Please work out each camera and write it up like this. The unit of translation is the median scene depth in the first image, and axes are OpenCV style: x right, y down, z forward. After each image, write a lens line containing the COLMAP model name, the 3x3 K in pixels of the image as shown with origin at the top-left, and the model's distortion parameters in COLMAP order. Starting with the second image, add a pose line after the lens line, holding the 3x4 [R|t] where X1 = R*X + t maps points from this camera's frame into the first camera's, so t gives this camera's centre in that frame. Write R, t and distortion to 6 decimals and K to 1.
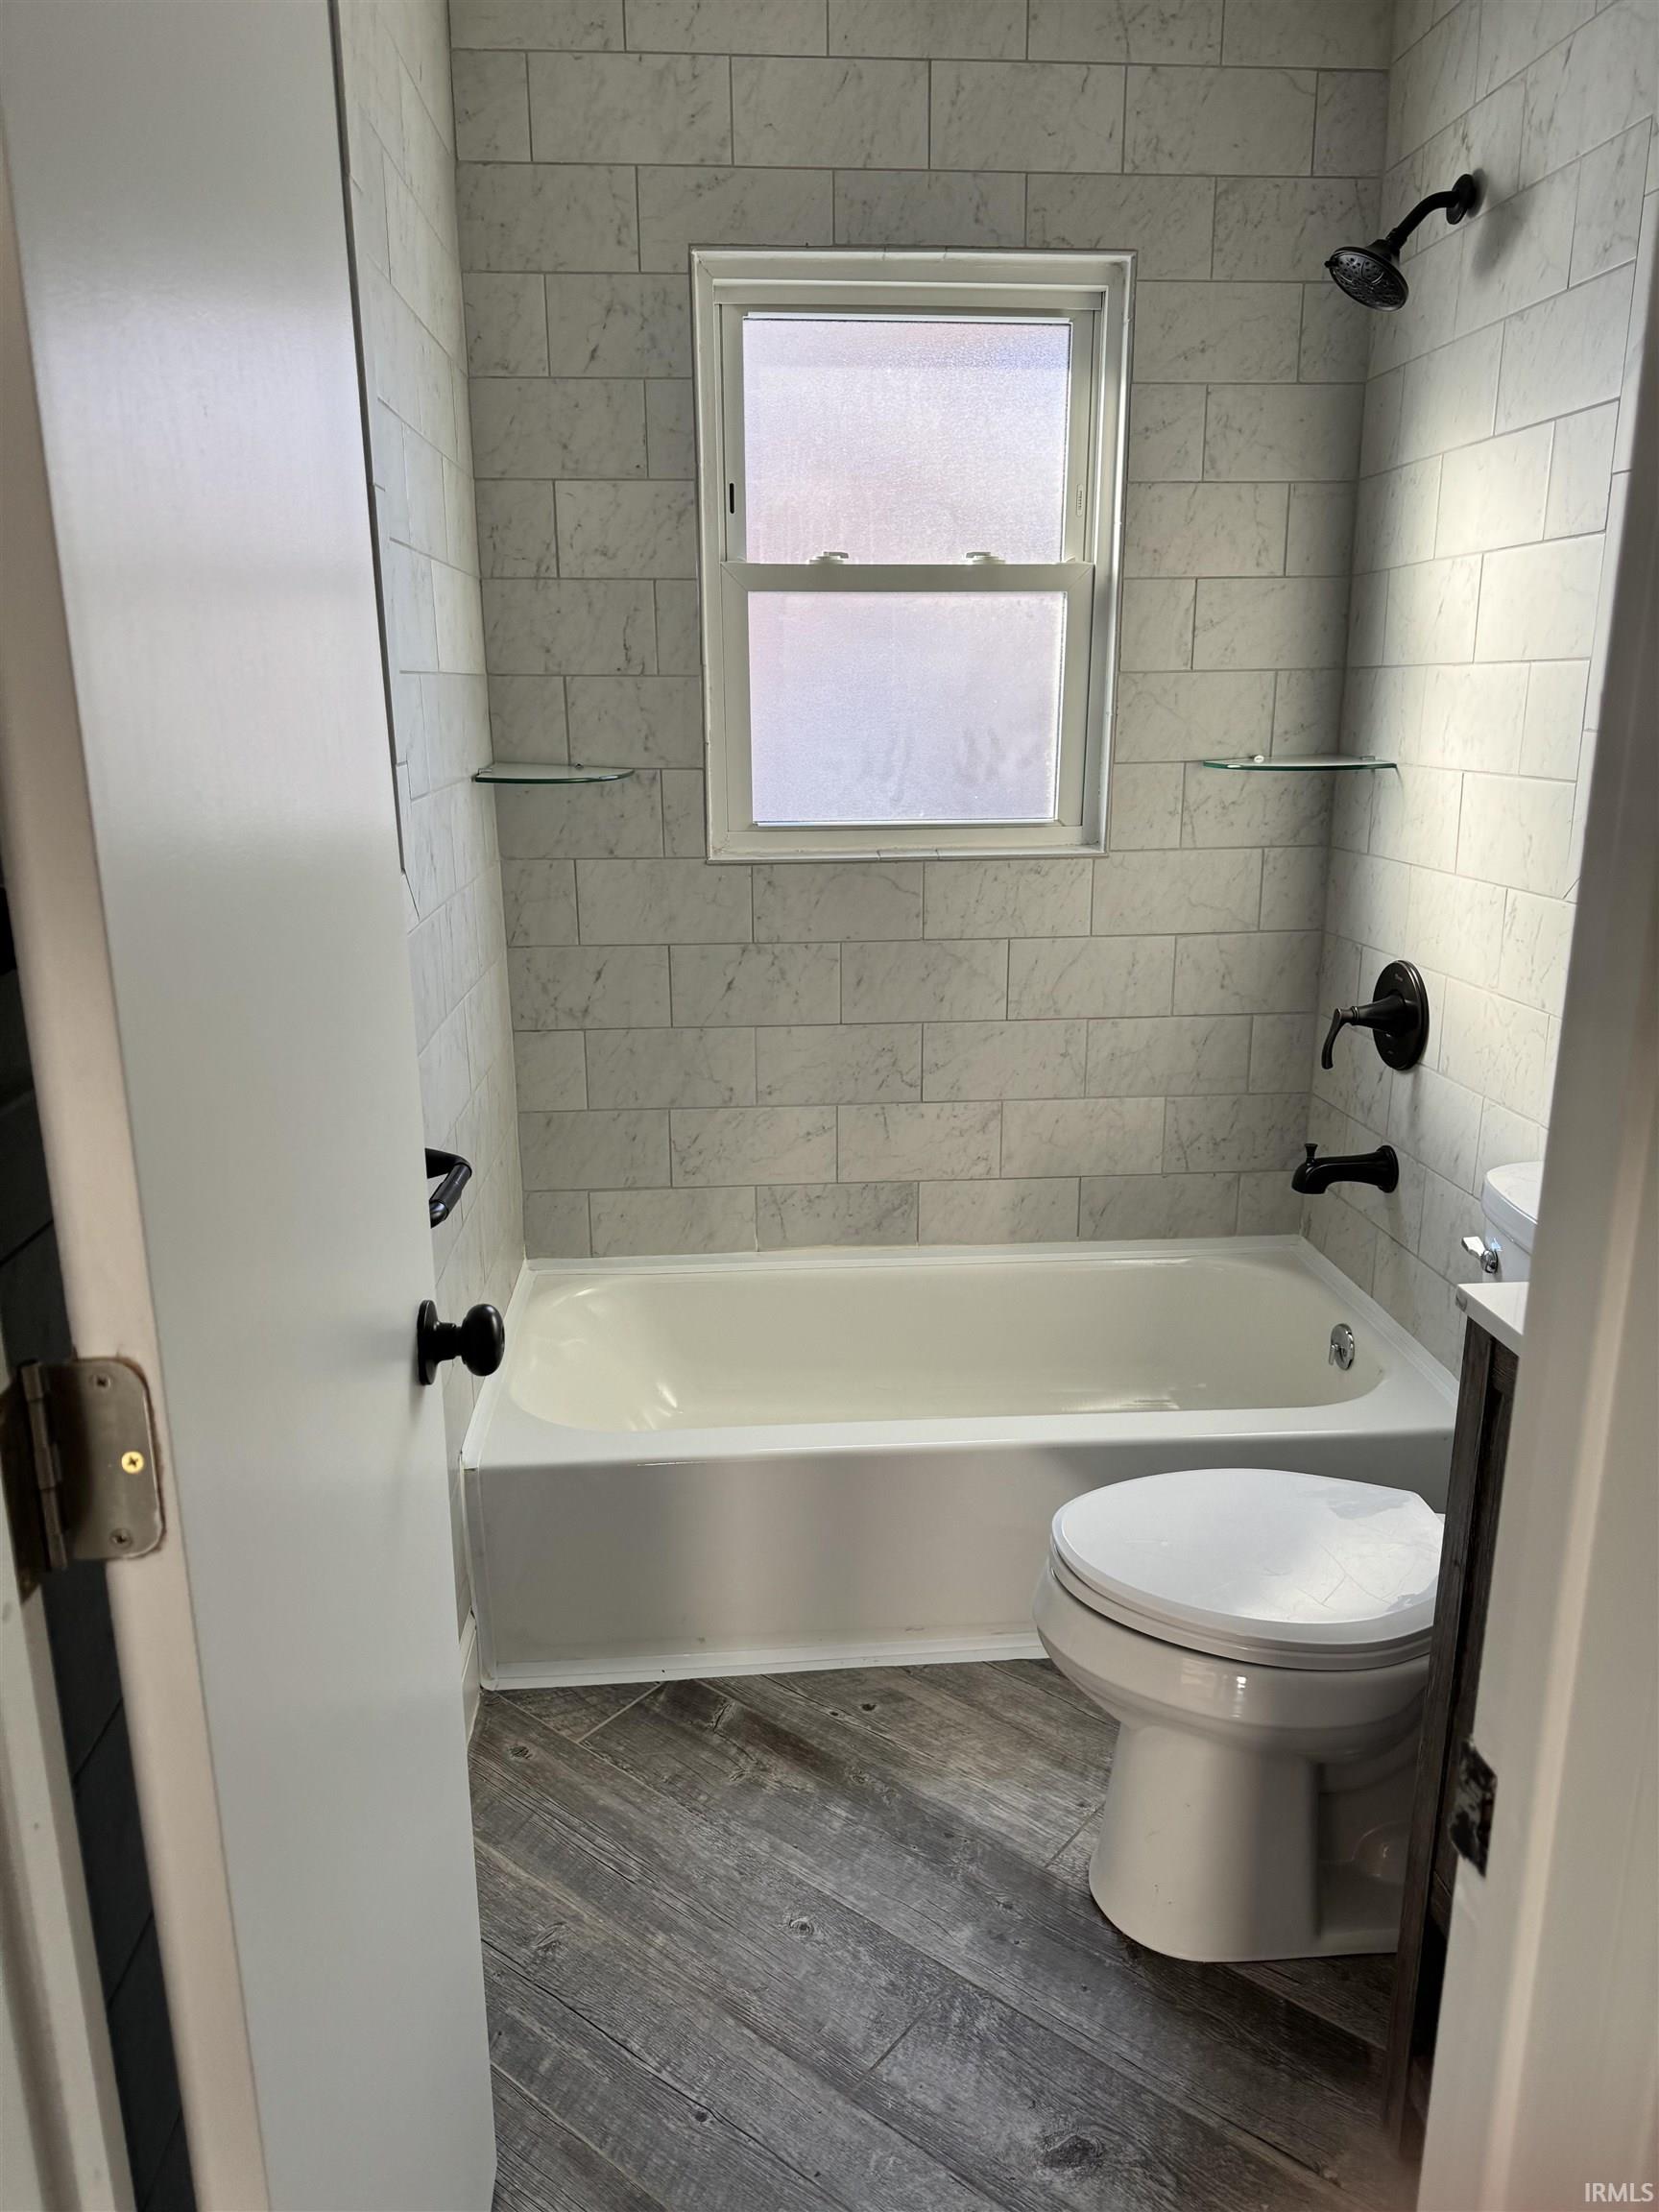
lens RADIAL K [[1580.2, 0, 797.1], [0, 1580.2, 1110.7], [0, 0, 1]] dist [0.040493, -0.045333]
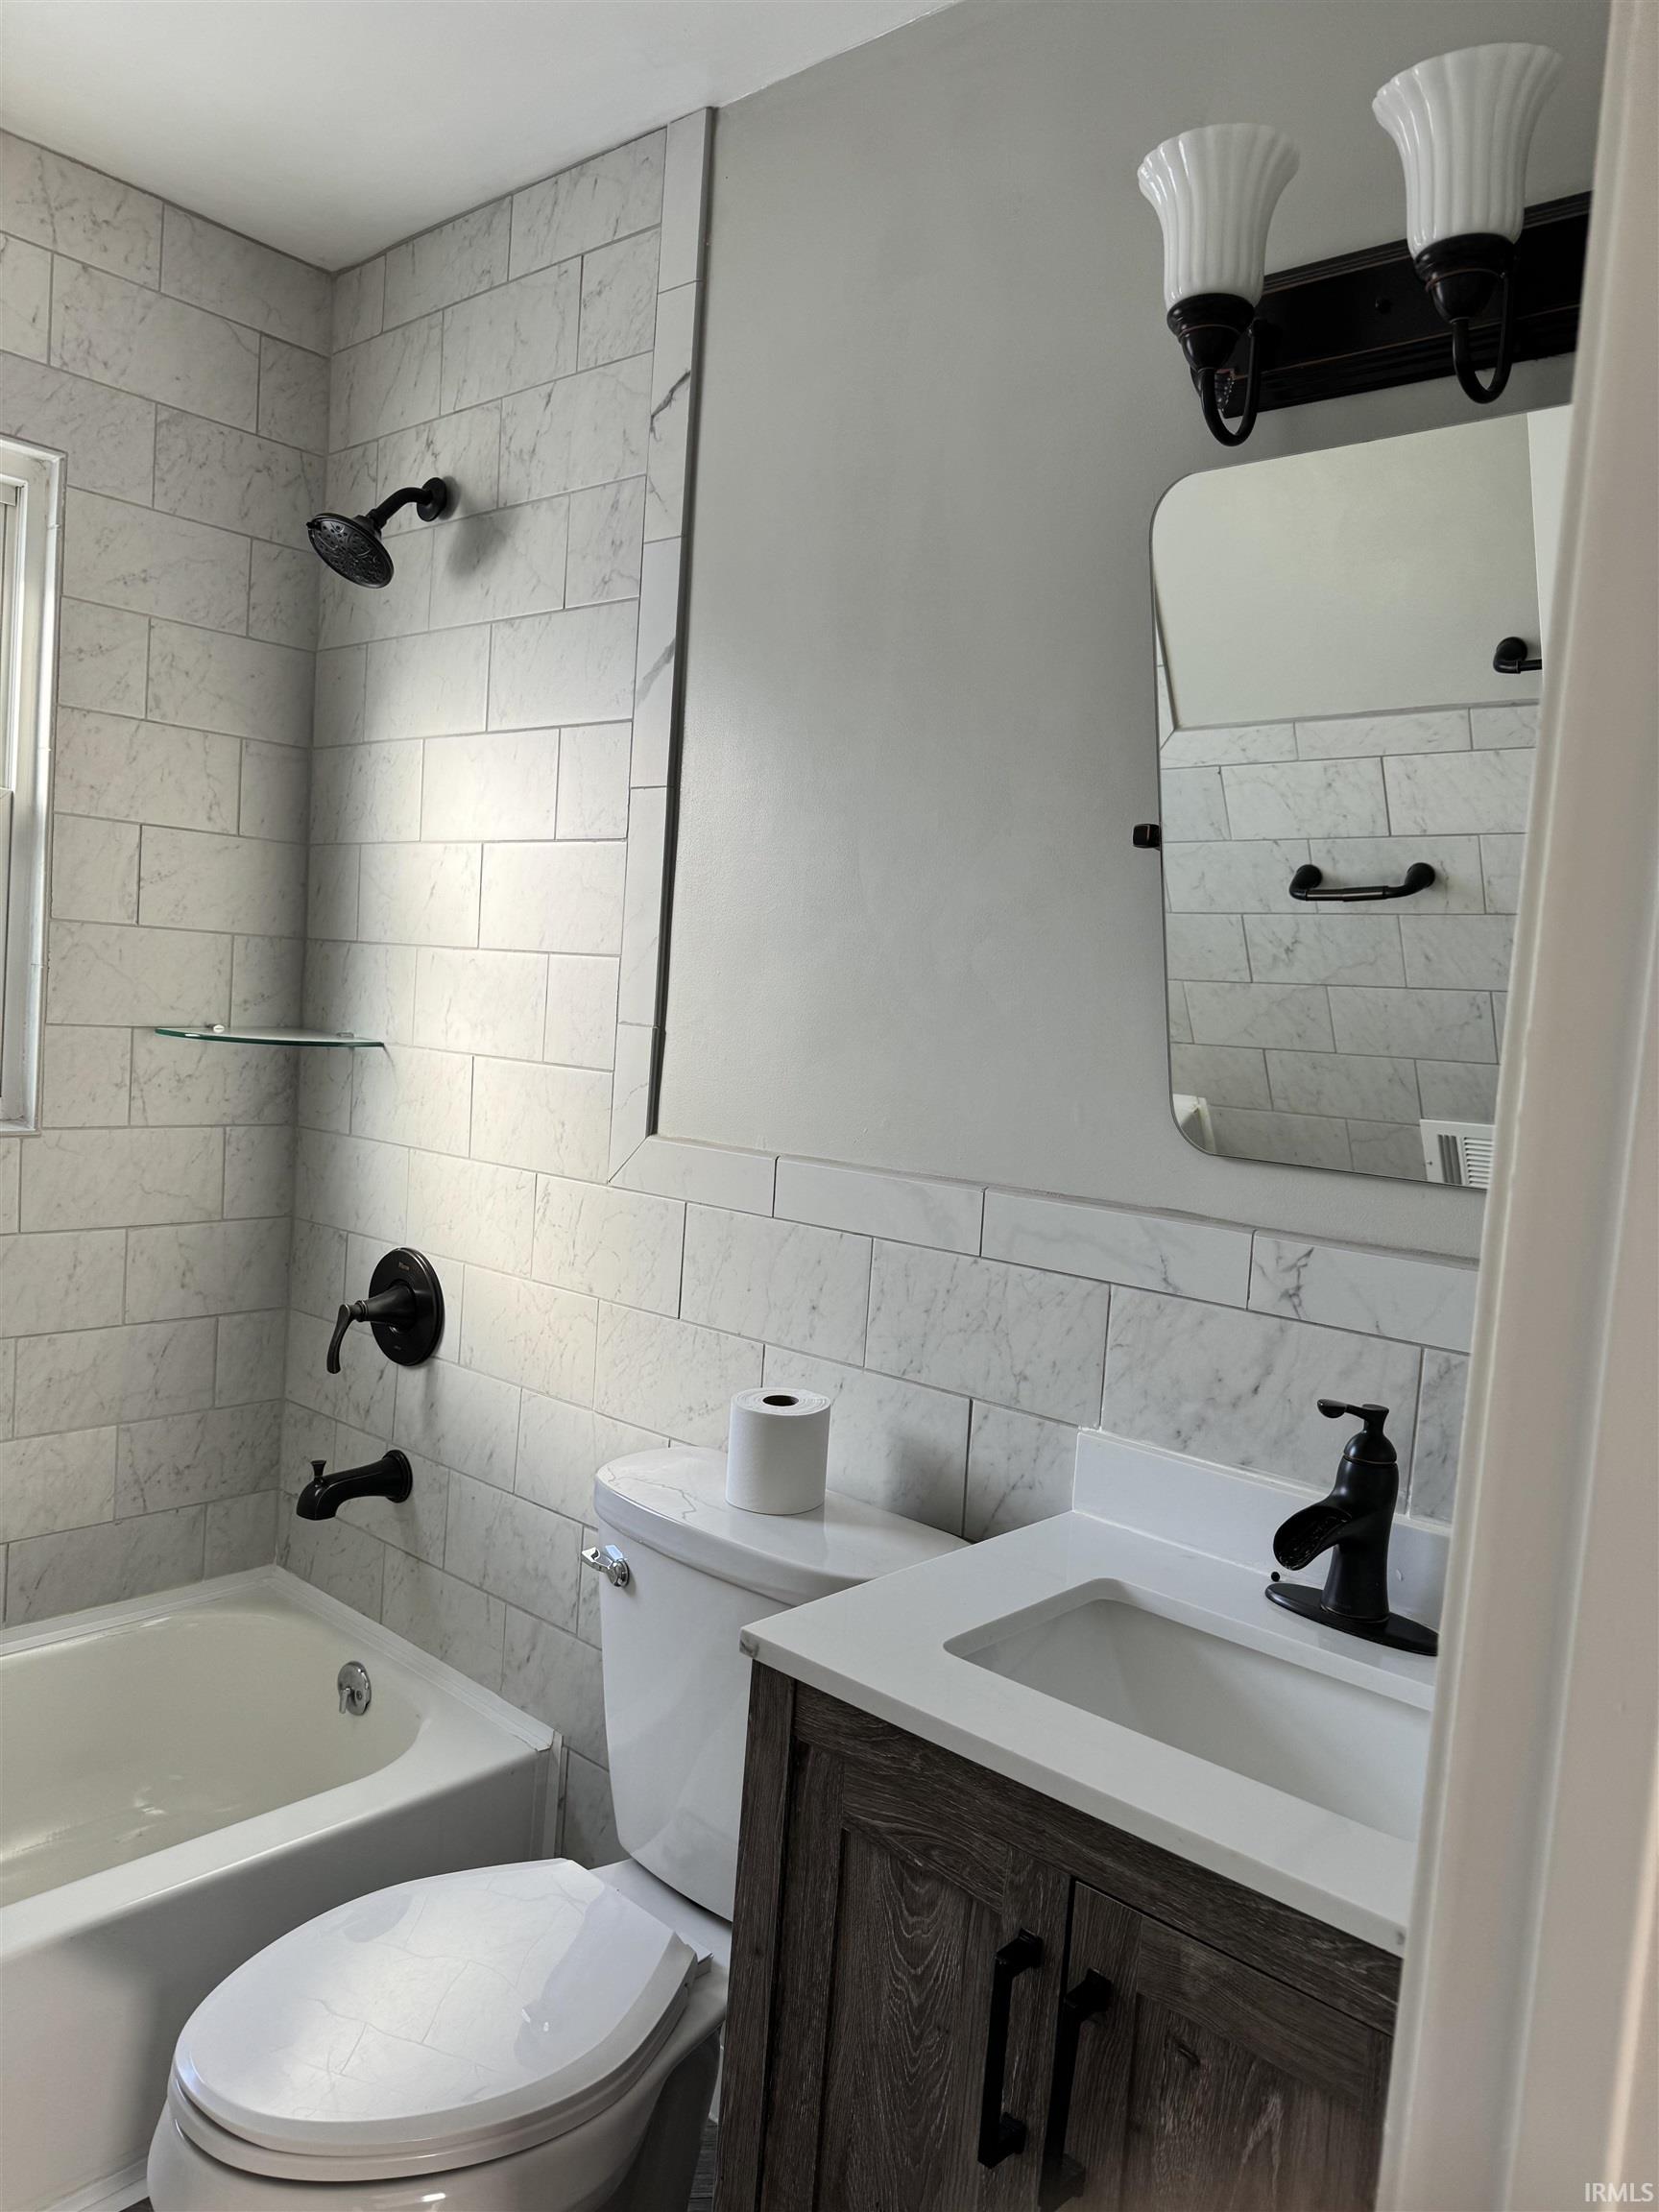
lens RADIAL K [[1601.0, 0, 829.5], [0, 1601.0, 1106.0], [0, 0, 1]] dist [0.059663, -0.063520]
pose [[0.722124, 0.012460, 0.691652, -0.091434], [0.103834, 0.986558, -0.126181, -0.030268], [-0.683927, 0.162935, 0.711123, 0.134942]]
